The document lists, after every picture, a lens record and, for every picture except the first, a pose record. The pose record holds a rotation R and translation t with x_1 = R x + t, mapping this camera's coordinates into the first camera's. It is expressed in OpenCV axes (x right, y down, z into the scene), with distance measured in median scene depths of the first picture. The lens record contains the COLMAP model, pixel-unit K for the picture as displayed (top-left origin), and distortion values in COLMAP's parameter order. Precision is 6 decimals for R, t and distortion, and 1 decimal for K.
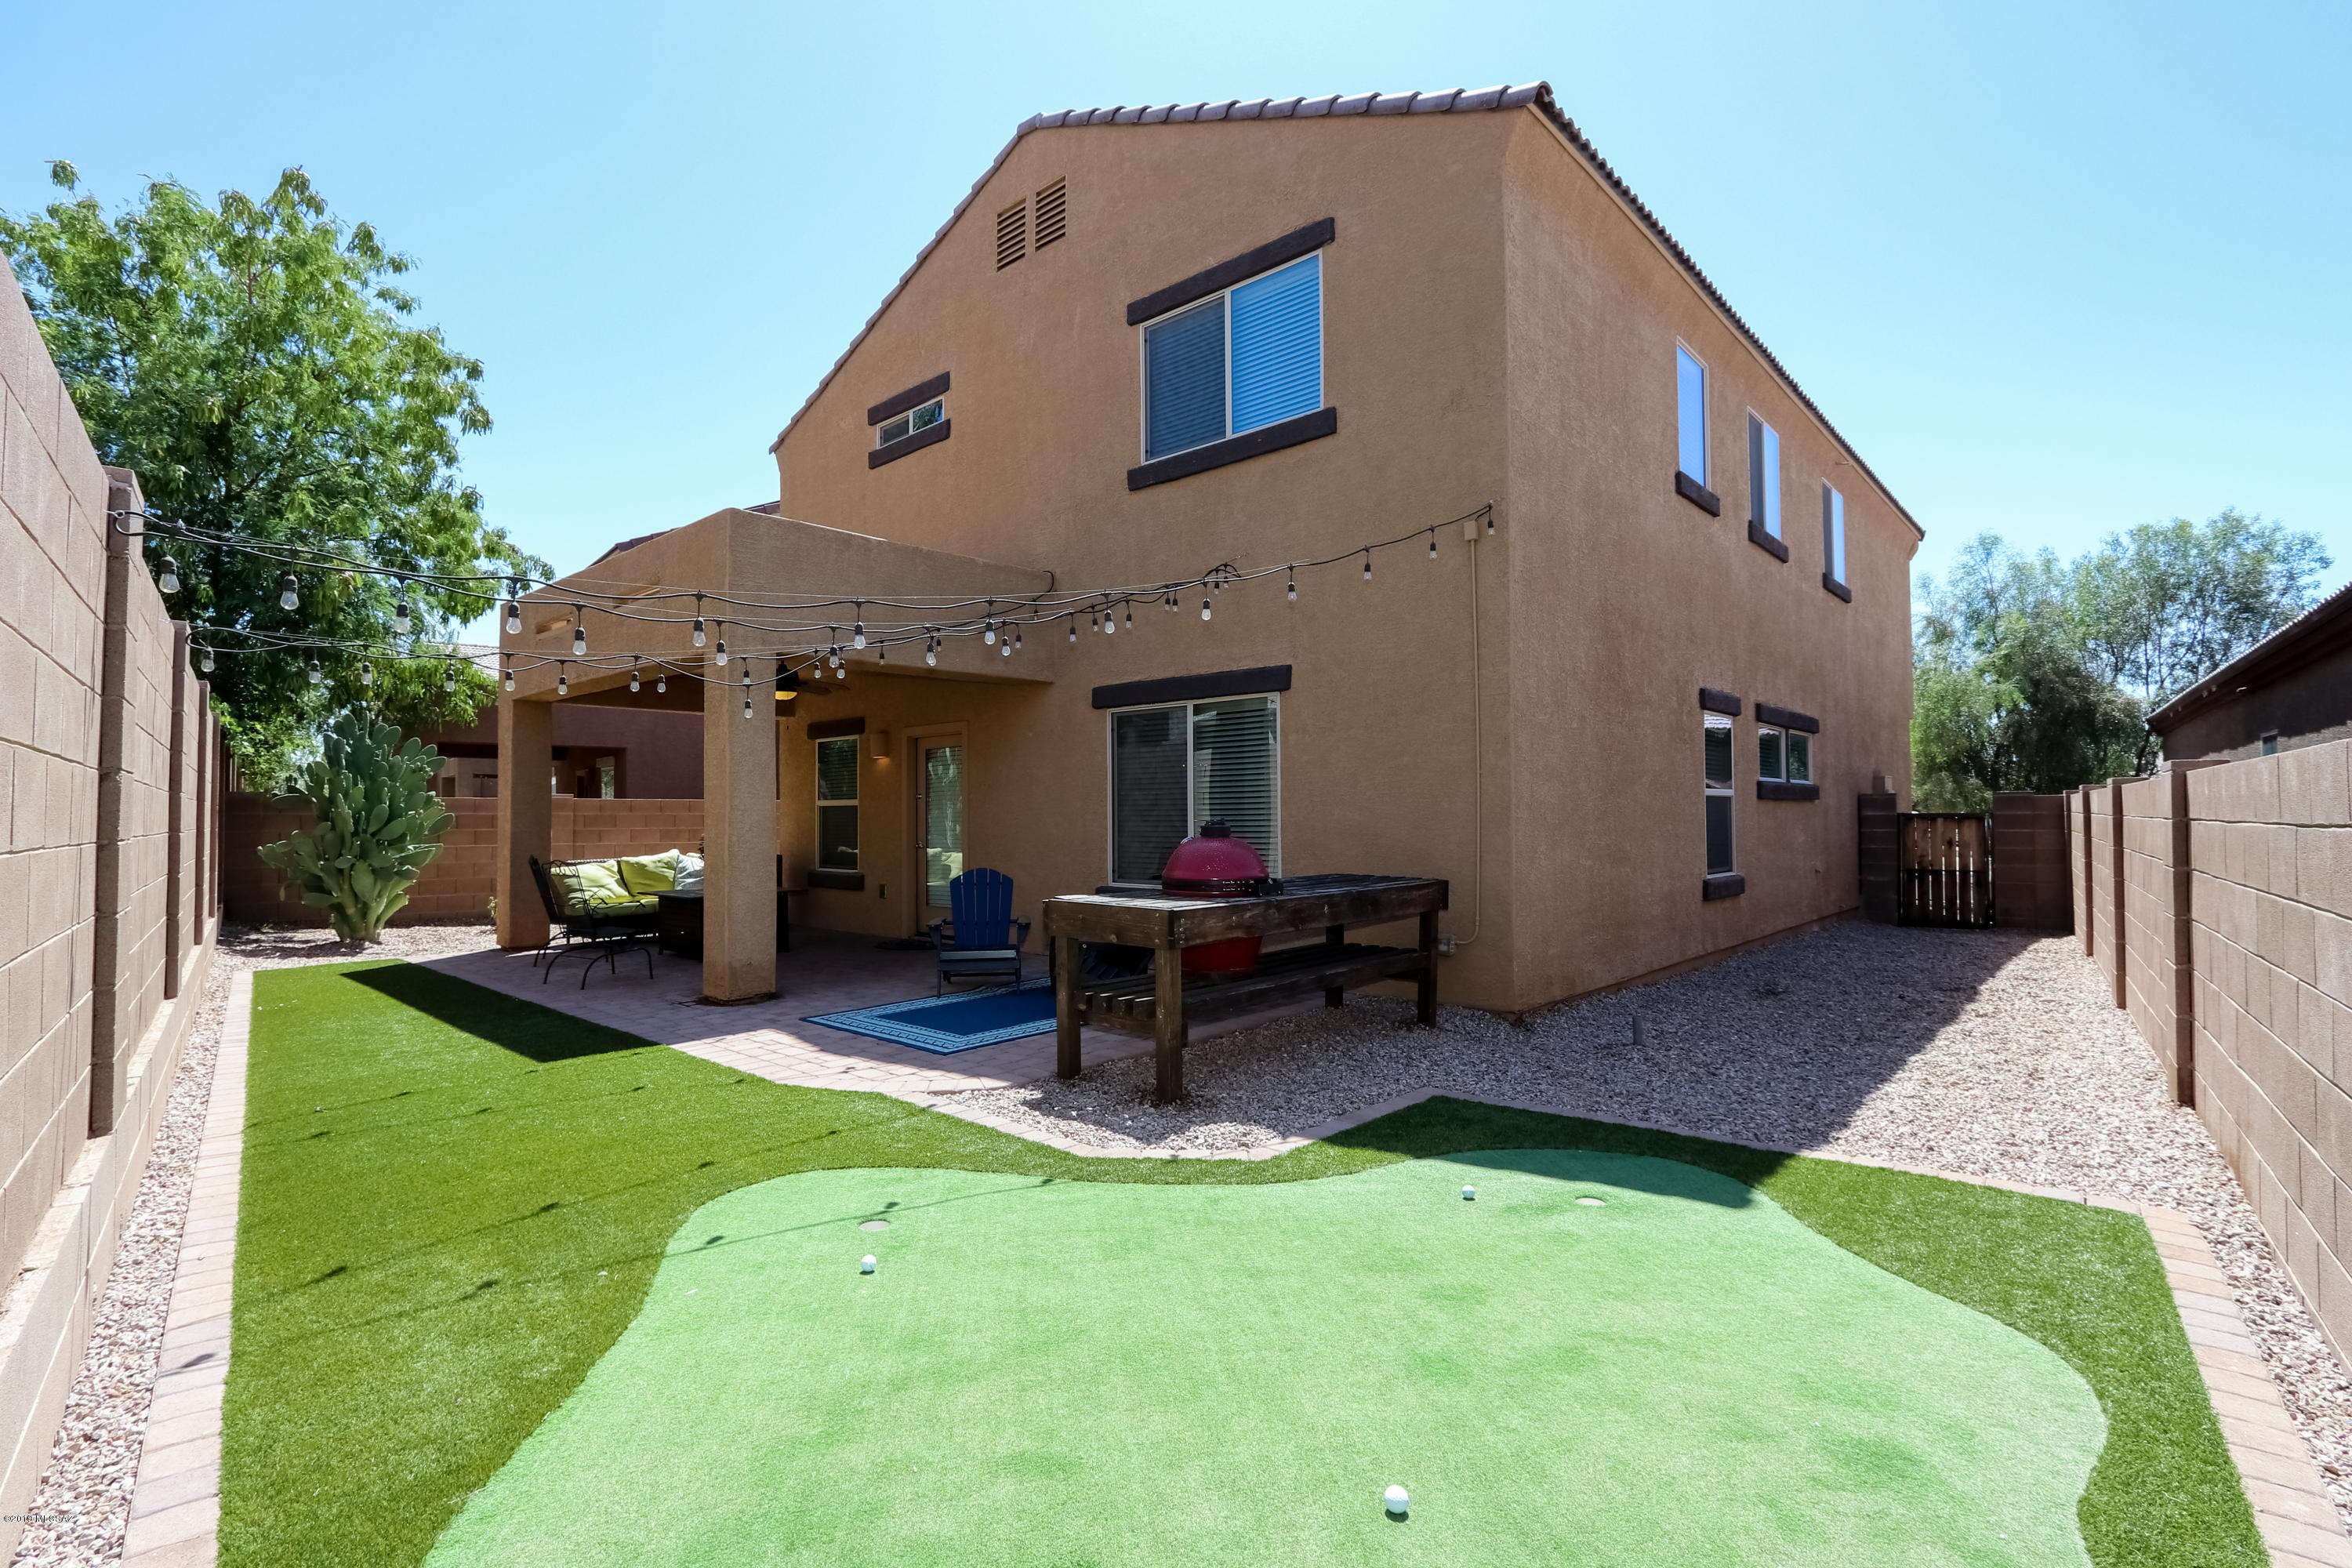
lens RADIAL K [[1116.2, 0, 1162.1], [0, 1116.2, 784.8], [0, 0, 1]] dist [-0.017408, 0.000227]
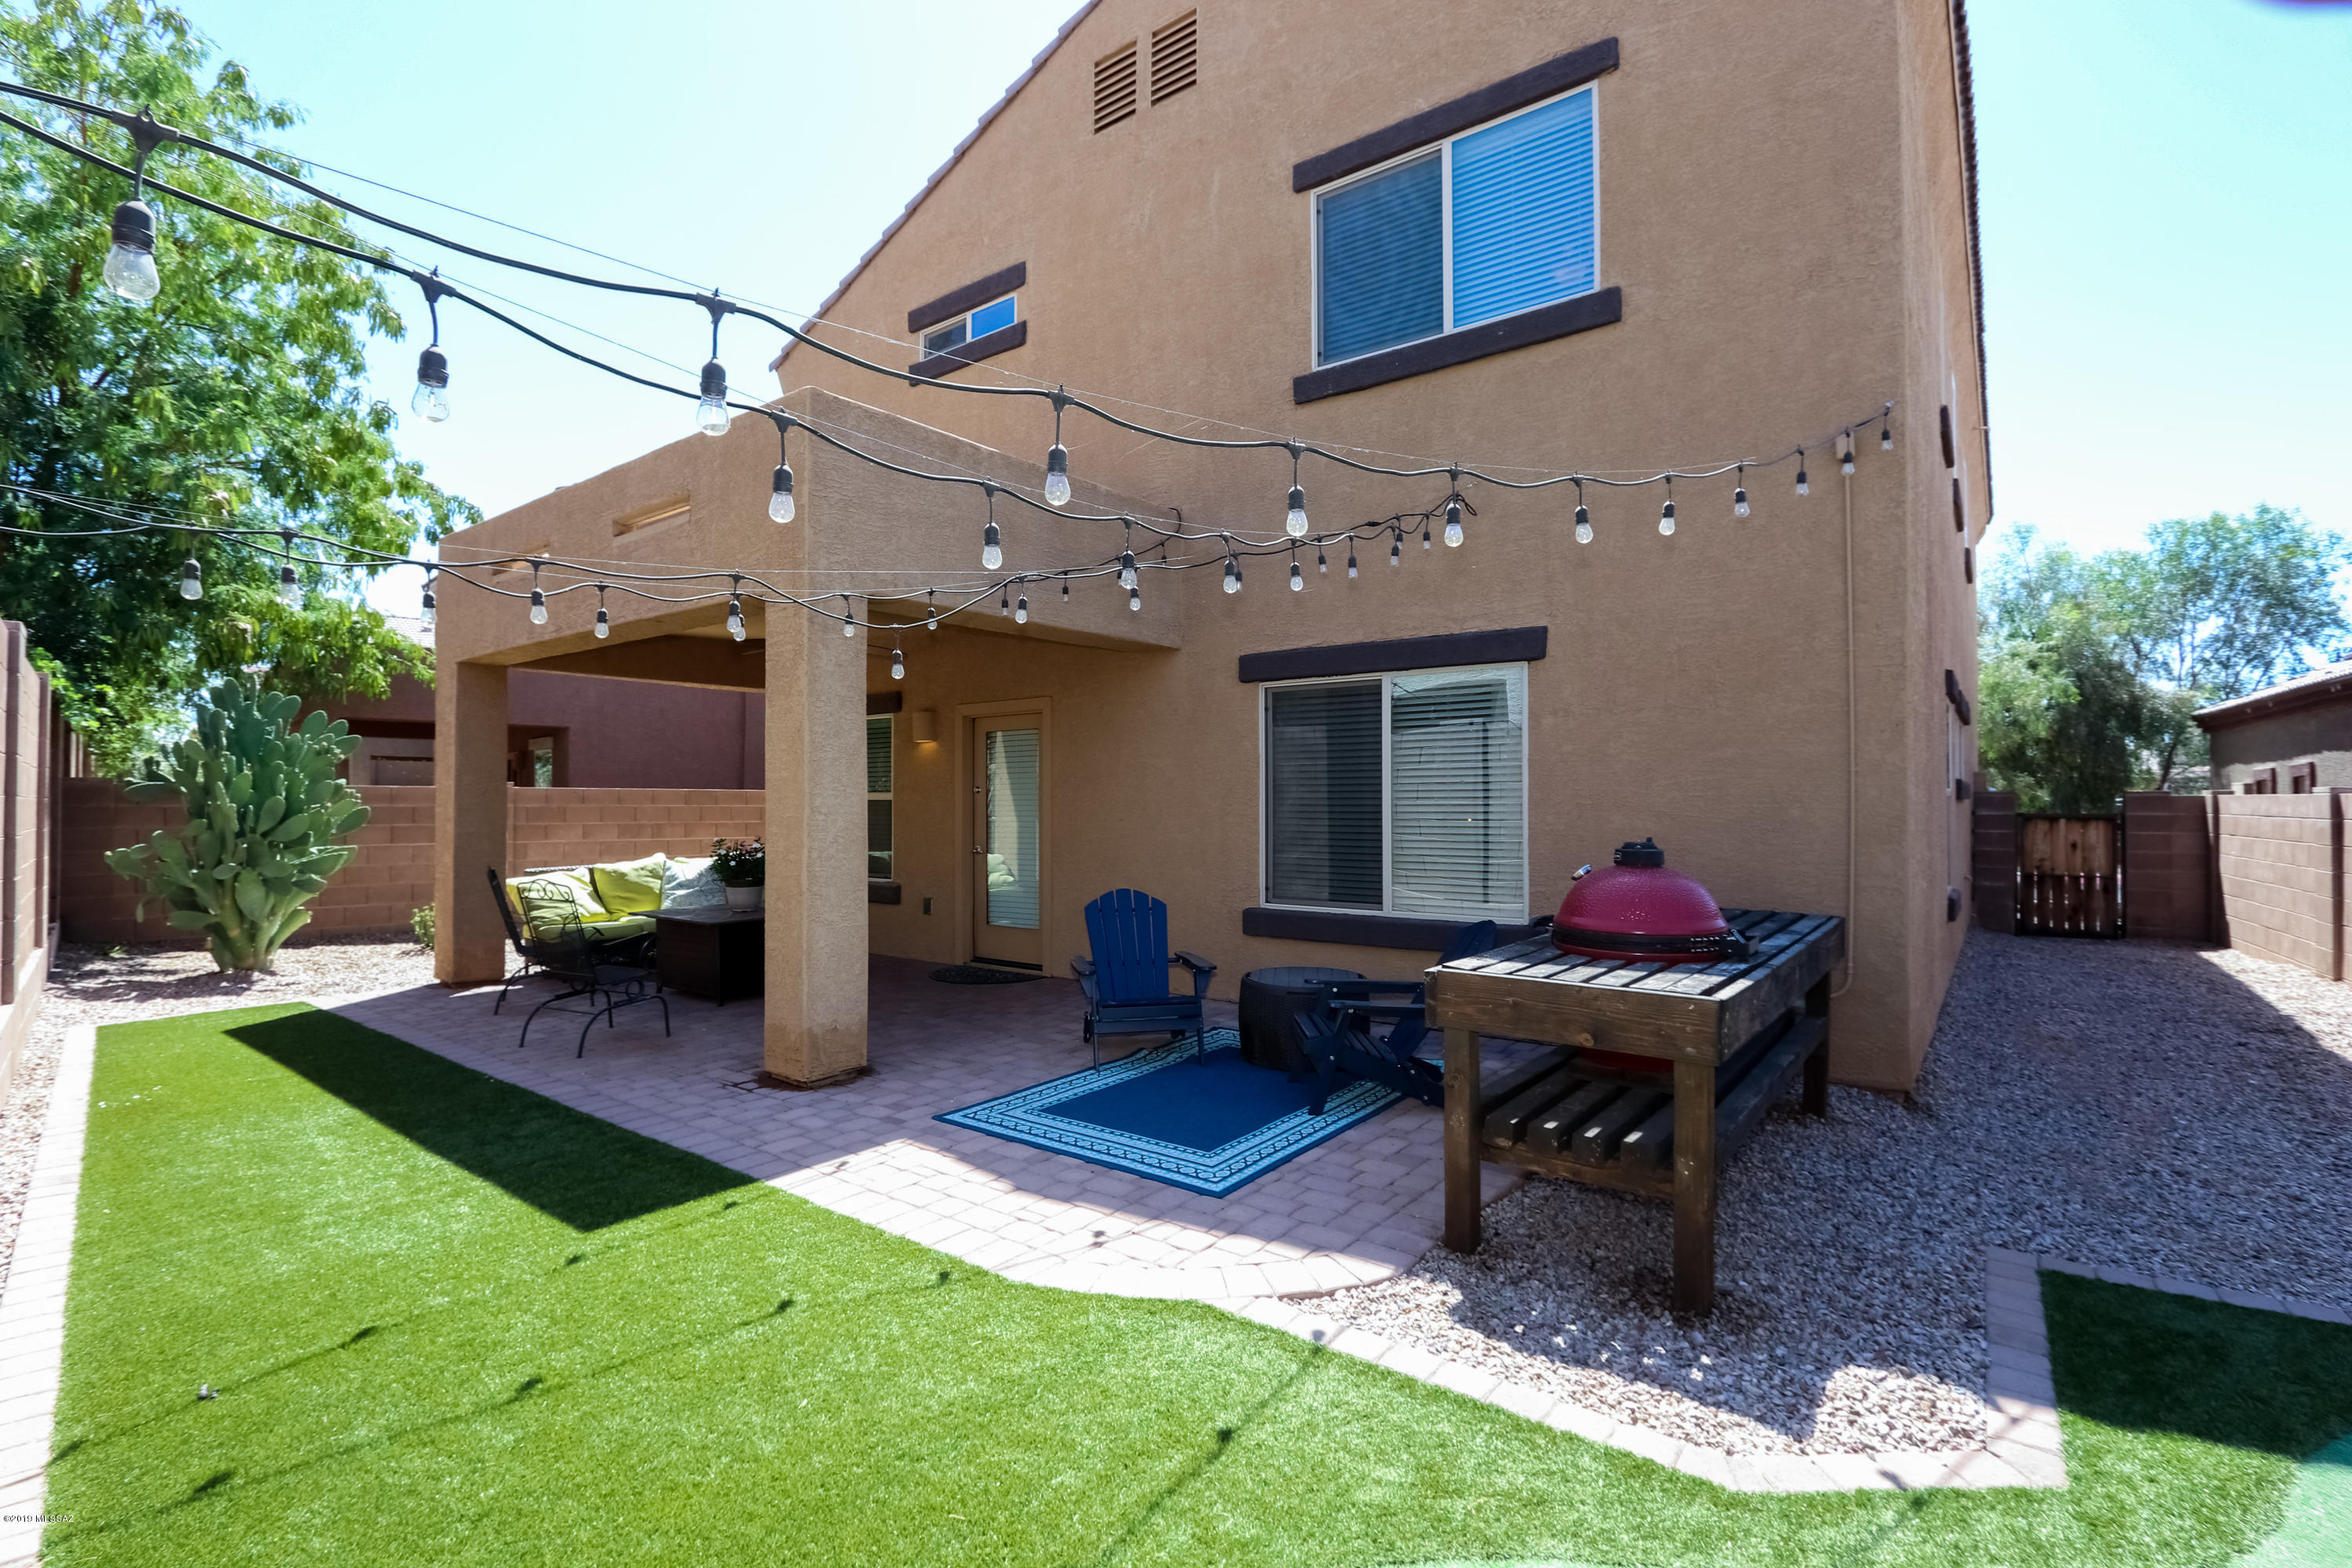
lens RADIAL K [[1110.5, 0, 1167.3], [0, 1110.5, 786.1], [0, 0, 1]] dist [-0.017297, 0.000785]
pose [[0.996841, 0.006808, 0.079129, -0.158174], [-0.007838, 0.999888, 0.012714, -0.004113], [-0.079033, -0.013294, 0.996783, 0.202419]]
